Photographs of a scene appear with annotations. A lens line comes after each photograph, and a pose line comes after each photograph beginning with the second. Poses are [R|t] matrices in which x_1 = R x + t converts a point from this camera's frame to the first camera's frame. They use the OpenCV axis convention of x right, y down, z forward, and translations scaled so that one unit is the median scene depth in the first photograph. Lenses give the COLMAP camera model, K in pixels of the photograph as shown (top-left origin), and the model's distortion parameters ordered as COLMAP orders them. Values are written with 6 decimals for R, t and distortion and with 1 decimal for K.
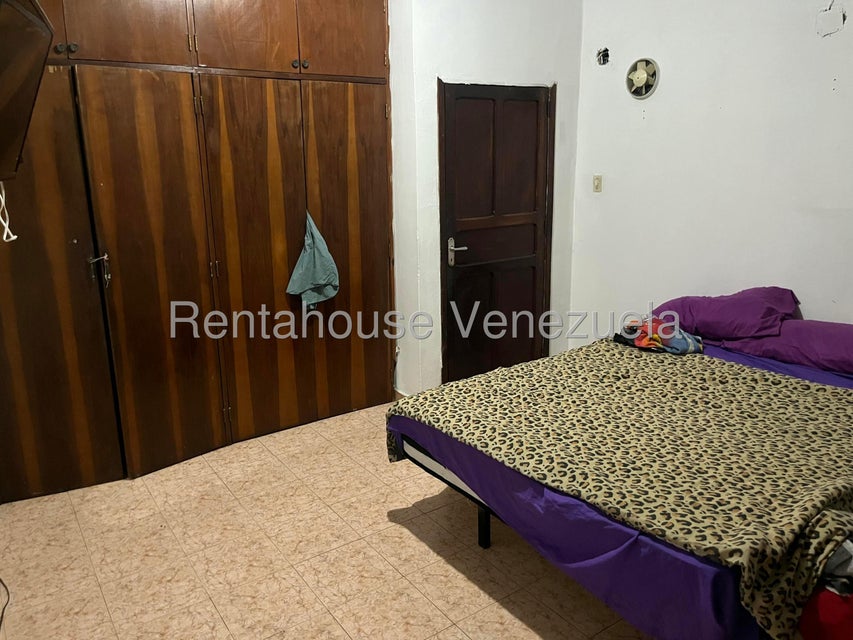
lens RADIAL K [[648.7, 0, 426.8], [0, 648.7, 303.9], [0, 0, 1]] dist [0.045780, -0.002664]
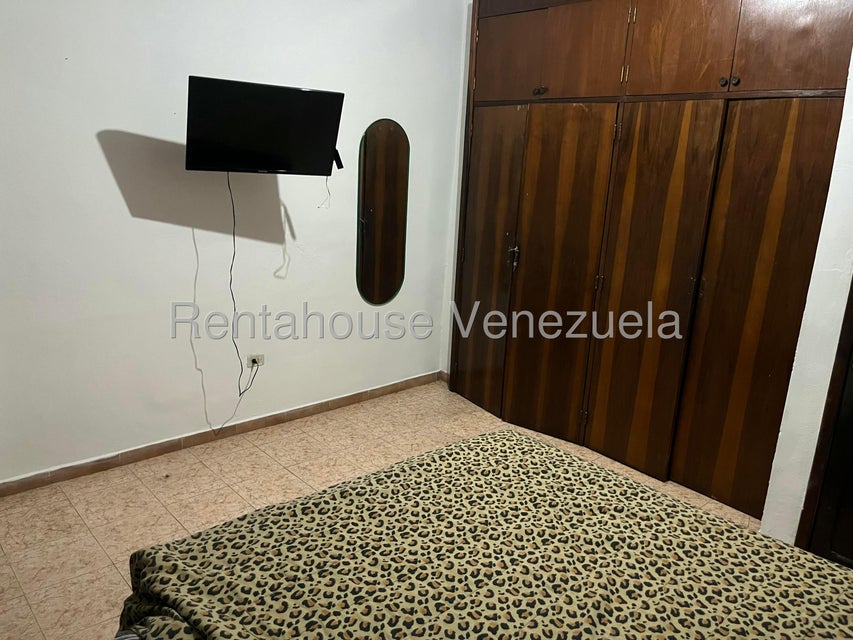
lens RADIAL K [[648.5, 0, 426.5], [0, 648.5, 320.0], [0, 0, 1]] dist [0.049497, -0.043043]
pose [[0.098558, 0.257683, -0.961190, 0.698879], [-0.284958, 0.932753, 0.220840, -0.152884], [0.953460, 0.252133, 0.165359, 0.569301]]
